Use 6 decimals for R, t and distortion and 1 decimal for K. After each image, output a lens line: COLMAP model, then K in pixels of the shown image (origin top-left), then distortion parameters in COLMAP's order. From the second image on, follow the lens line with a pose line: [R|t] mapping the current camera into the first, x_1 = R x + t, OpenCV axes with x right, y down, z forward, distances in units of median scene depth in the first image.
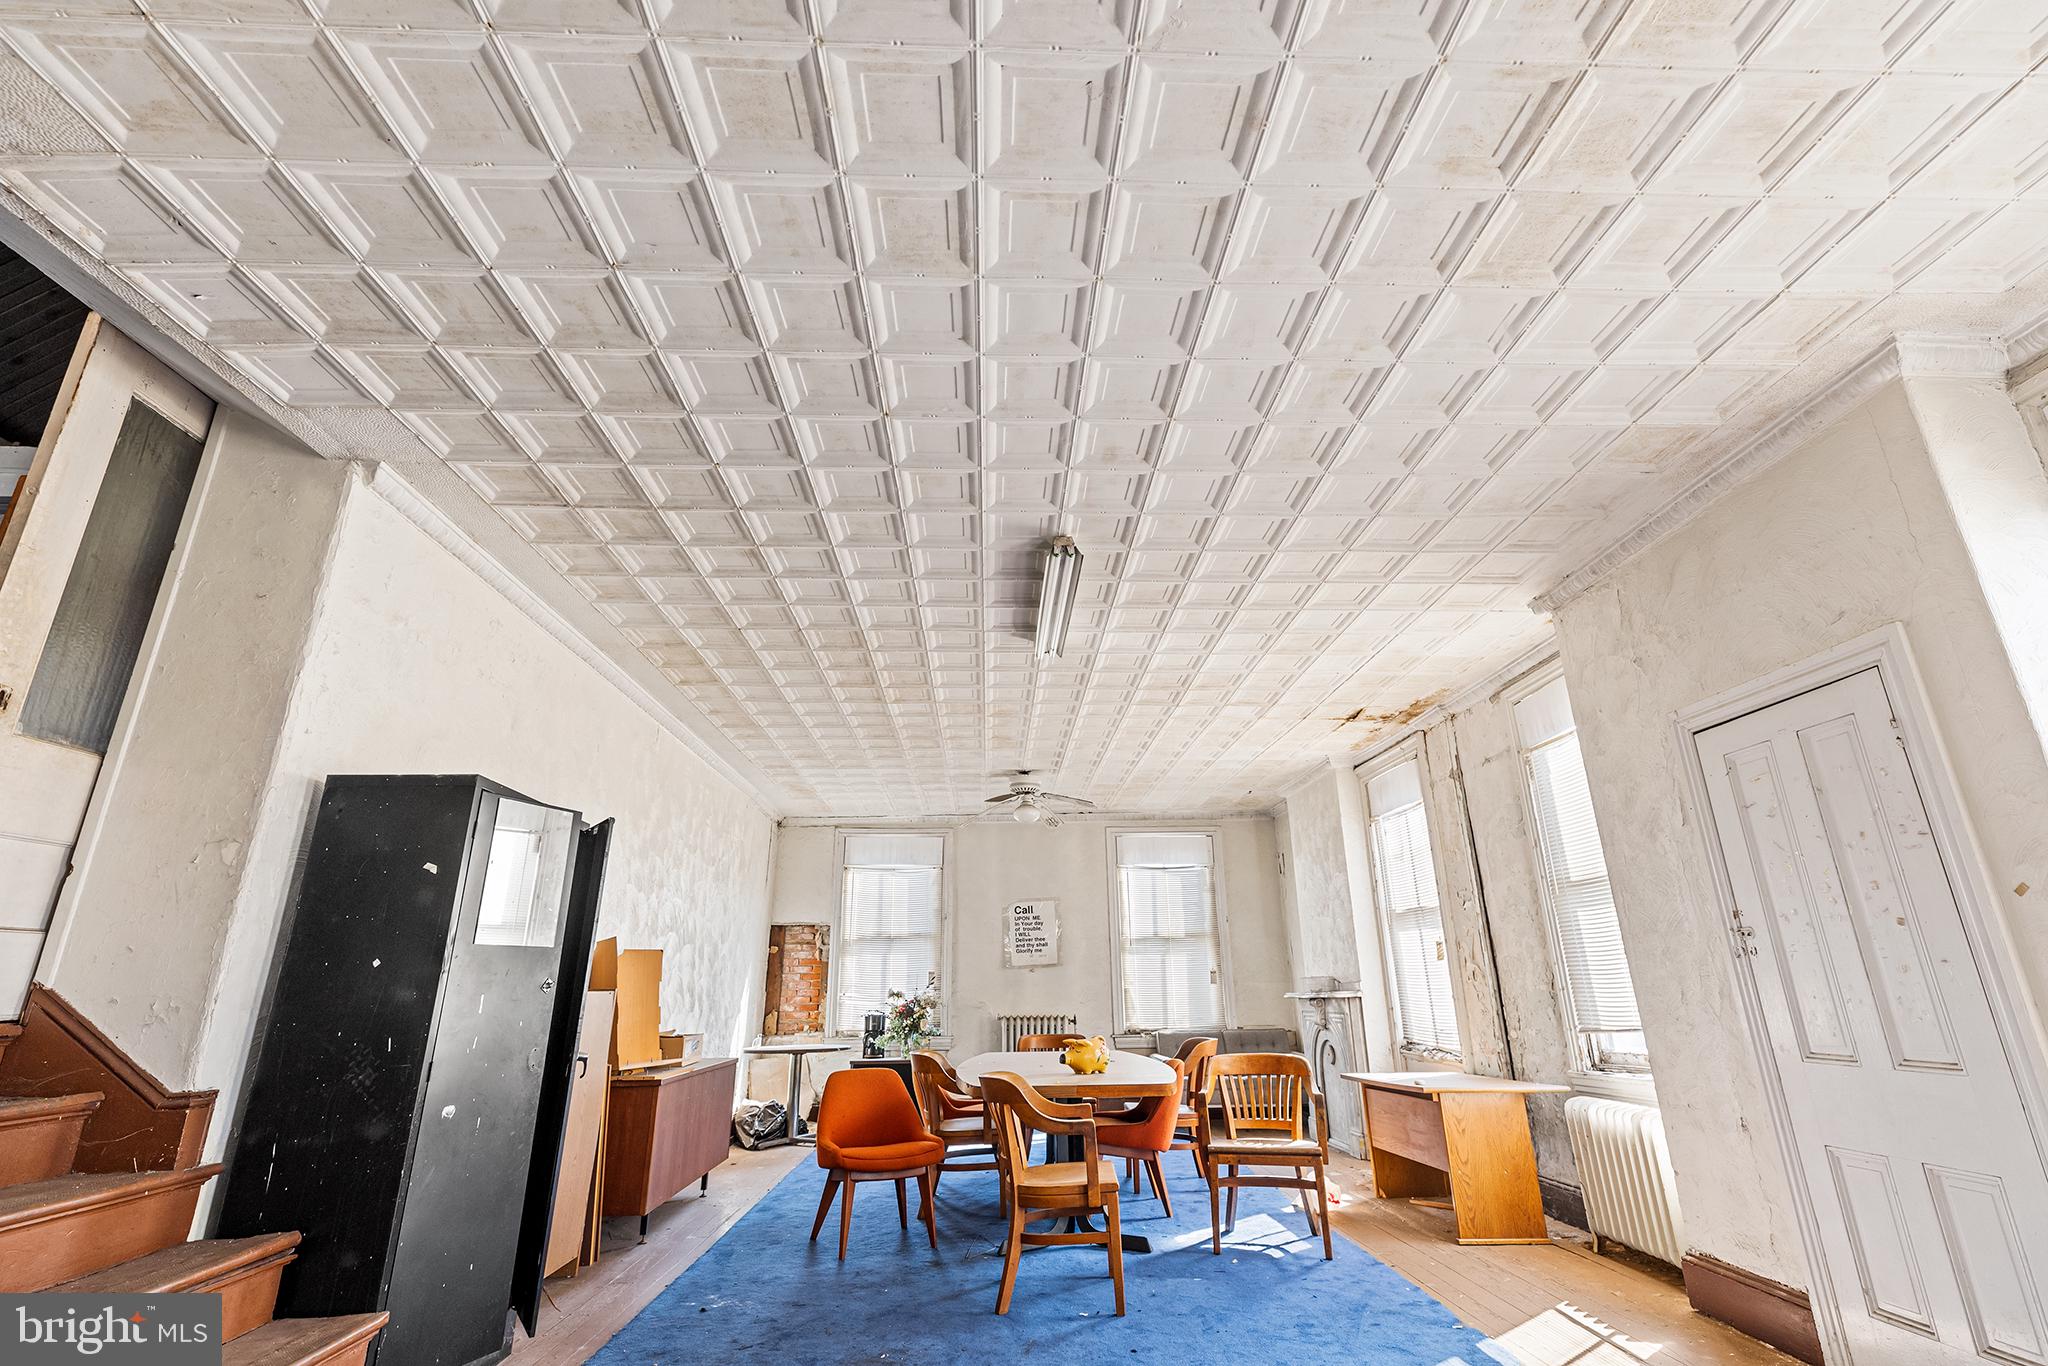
lens RADIAL K [[925.4, 0, 1024.6], [0, 925.4, 676.0], [0, 0, 1]] dist [0.003296, 0.000046]
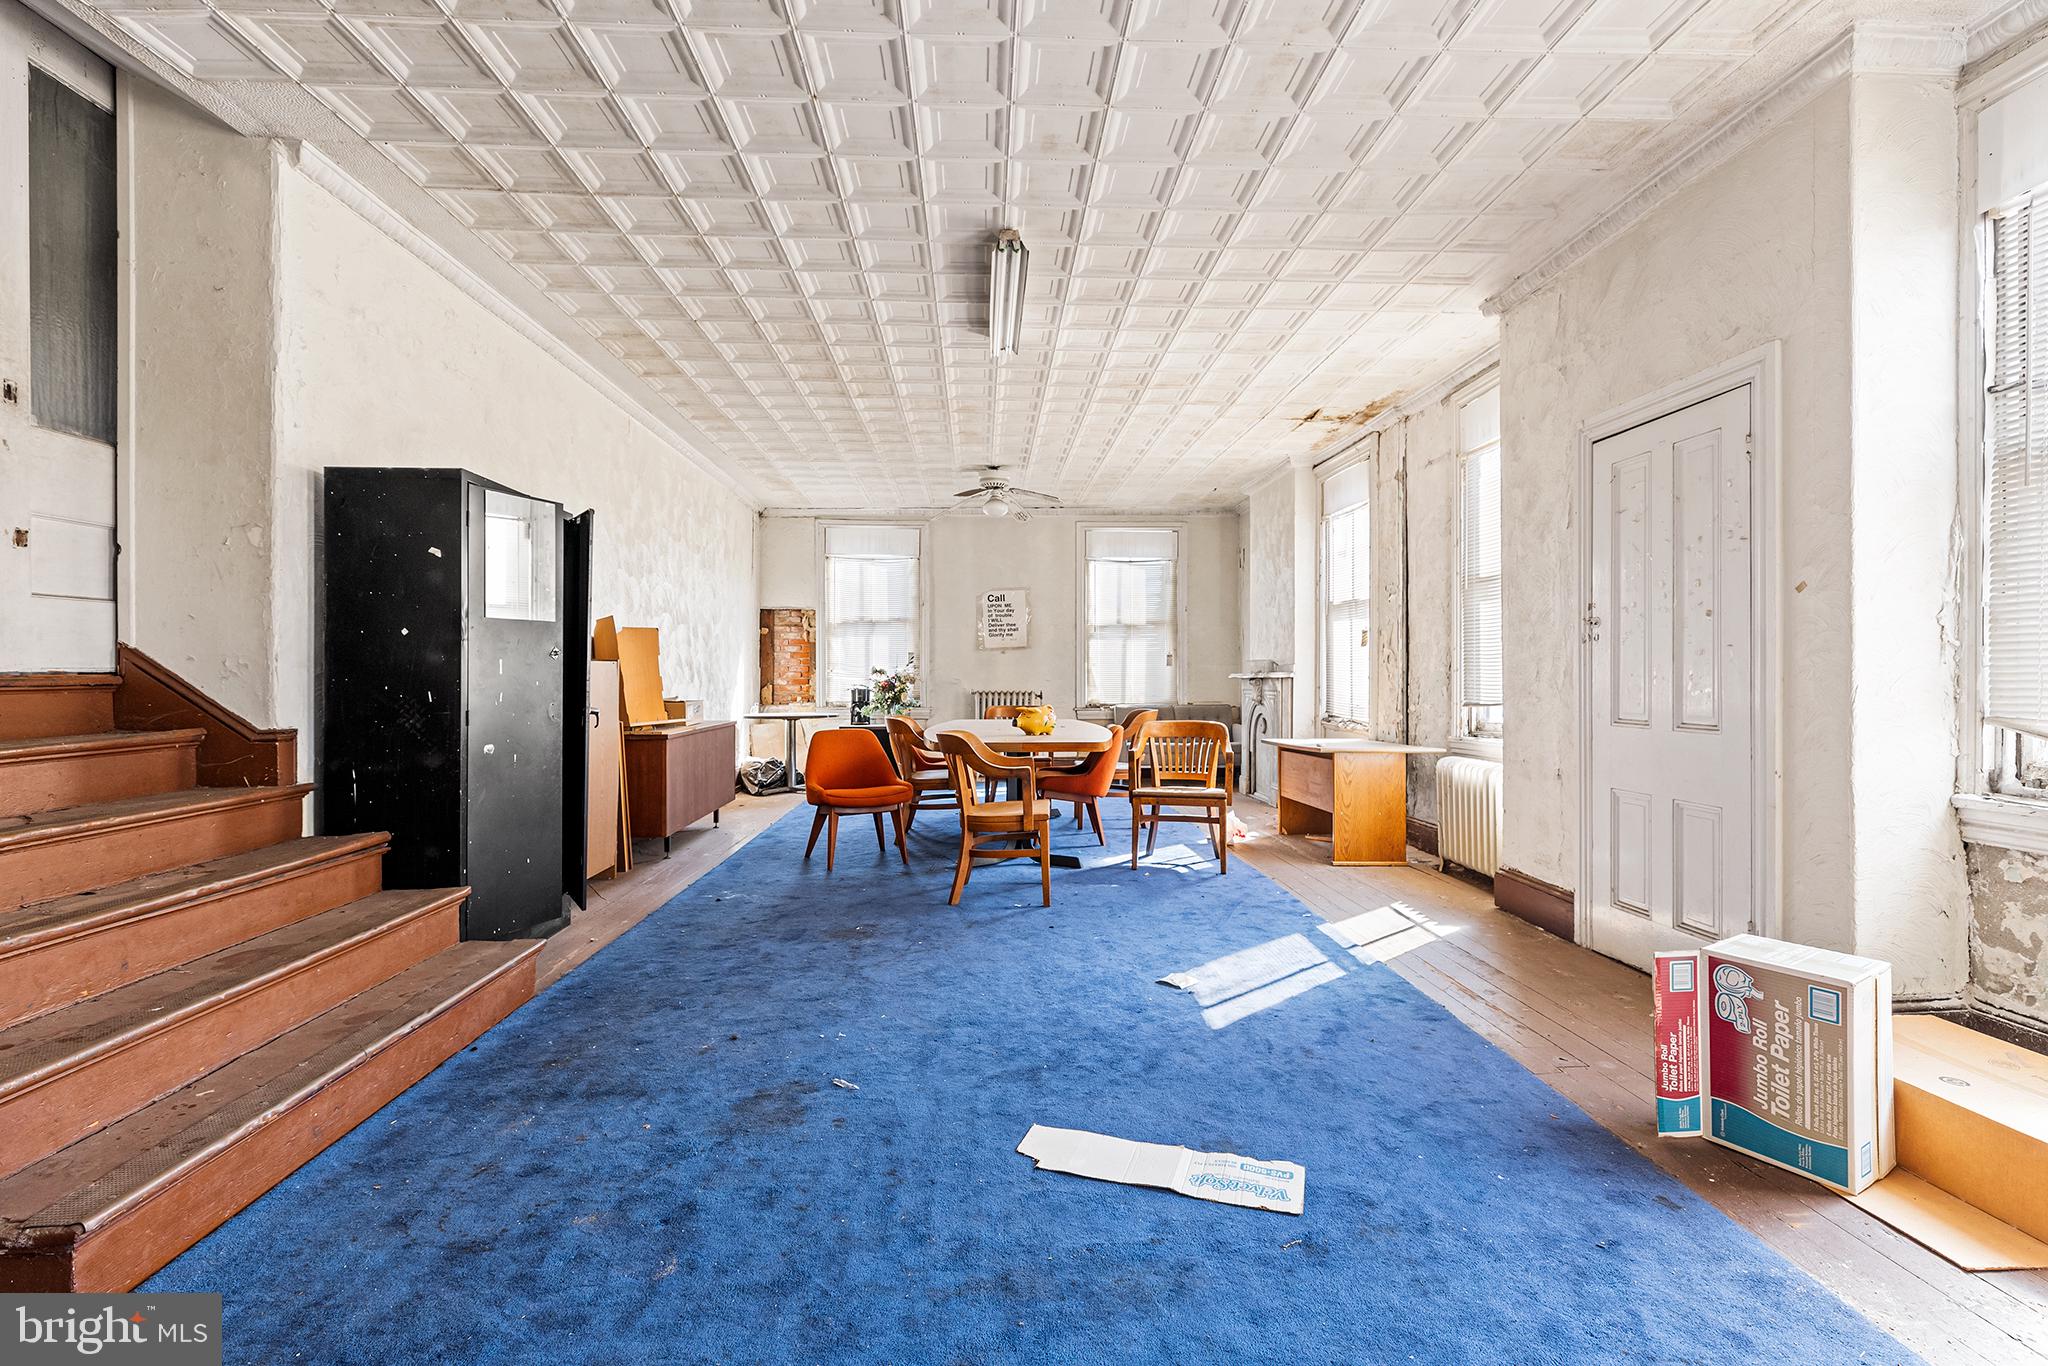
lens RADIAL K [[925.4, 0, 1023.3], [0, 925.4, 679.1], [0, 0, 1]] dist [0.003296, 0.000046]
pose [[0.999900, 0.011909, 0.007657, 0.061038], [-0.013758, 0.945027, 0.326702, -0.022216], [-0.003345, -0.326775, 0.945096, -0.106048]]
